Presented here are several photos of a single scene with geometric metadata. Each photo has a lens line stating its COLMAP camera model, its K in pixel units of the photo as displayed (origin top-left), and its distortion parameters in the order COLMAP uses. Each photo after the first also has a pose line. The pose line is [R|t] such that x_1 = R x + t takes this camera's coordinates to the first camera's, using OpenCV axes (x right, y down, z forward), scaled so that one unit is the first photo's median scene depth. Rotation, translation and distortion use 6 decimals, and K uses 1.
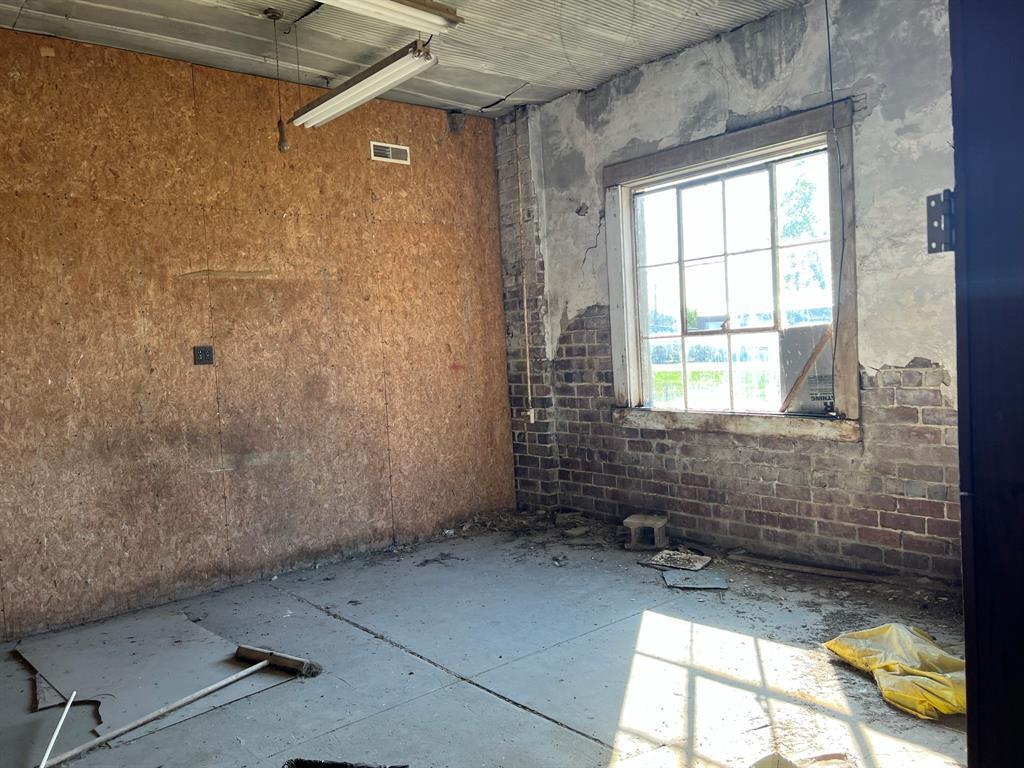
lens RADIAL K [[774.0, 0, 512.7], [0, 774.0, 383.5], [0, 0, 1]] dist [0.006176, -0.002322]
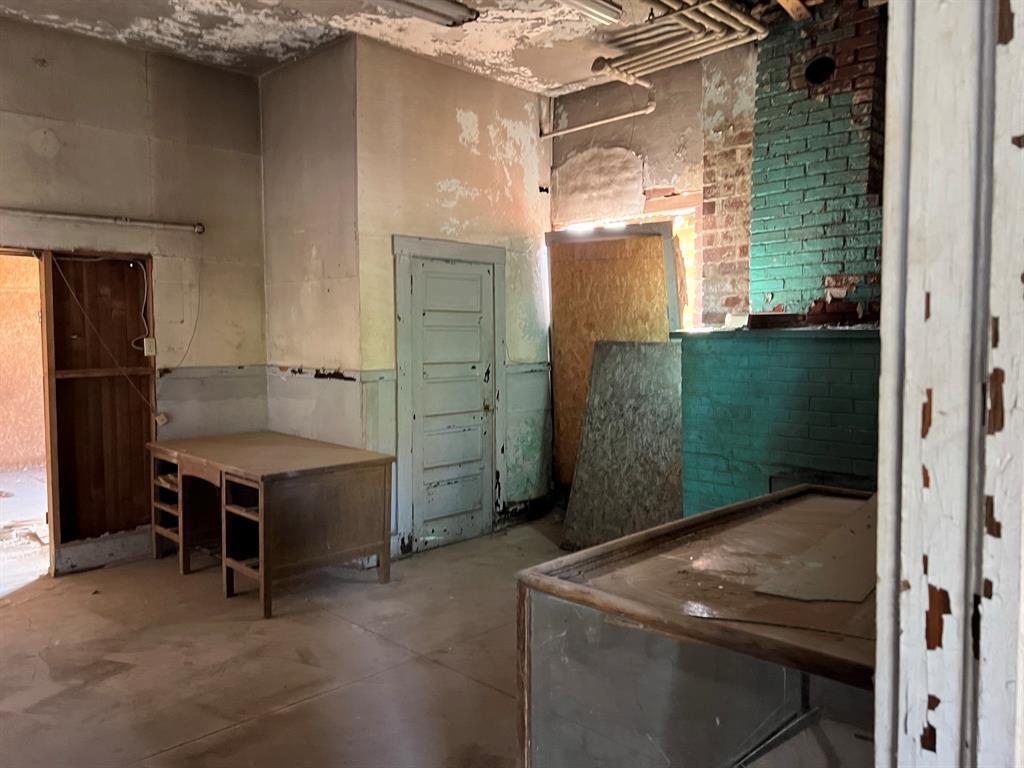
lens RADIAL K [[774.0, 0, 511.3], [0, 774.0, 381.5], [0, 0, 1]] dist [0.006176, -0.002322]
pose [[0.996340, 0.025415, 0.081611, 0.601889], [-0.025454, 0.999676, -0.000566, 0.033282], [-0.081599, -0.001514, 0.996664, -0.766155]]
